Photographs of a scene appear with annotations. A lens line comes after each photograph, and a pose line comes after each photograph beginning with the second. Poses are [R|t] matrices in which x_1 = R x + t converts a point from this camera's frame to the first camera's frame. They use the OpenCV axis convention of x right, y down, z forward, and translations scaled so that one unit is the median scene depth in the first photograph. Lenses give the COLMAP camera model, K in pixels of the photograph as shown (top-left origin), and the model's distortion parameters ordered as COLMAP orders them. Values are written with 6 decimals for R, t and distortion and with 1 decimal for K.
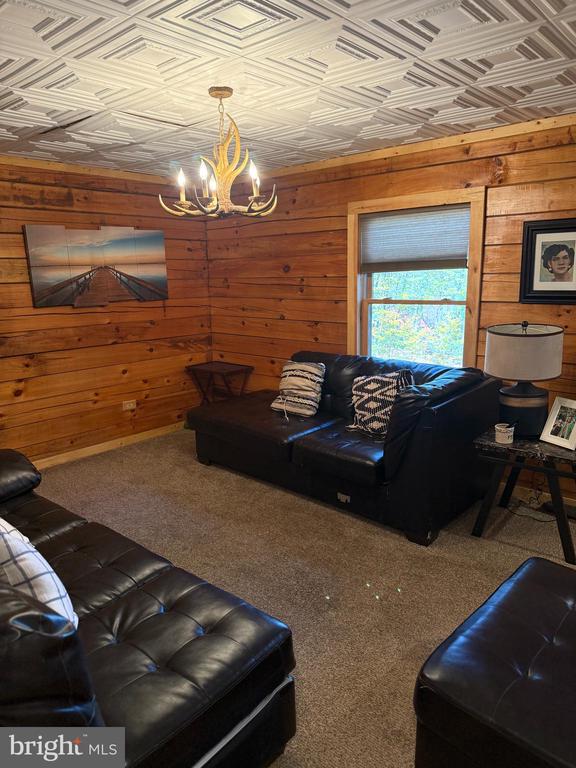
lens RADIAL K [[540.6, 0, 289.0], [0, 540.6, 385.2], [0, 0, 1]] dist [0.021480, -0.005893]
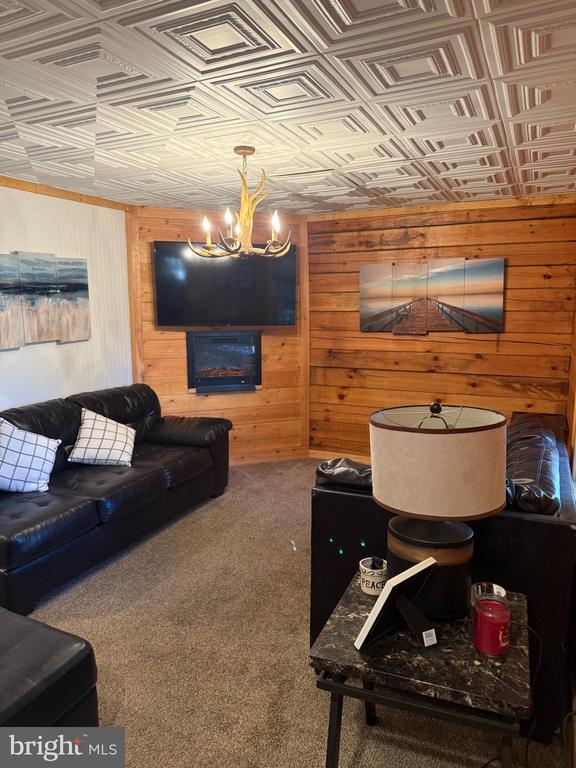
lens RADIAL K [[532.7, 0, 286.5], [0, 532.7, 407.8], [0, 0, 1]] dist [0.009332, -0.002123]
pose [[0.286768, 0.196291, -0.937675, 0.620505], [-0.196847, 0.969972, 0.142850, -0.110172], [0.937558, 0.143613, 0.316796, 0.466572]]
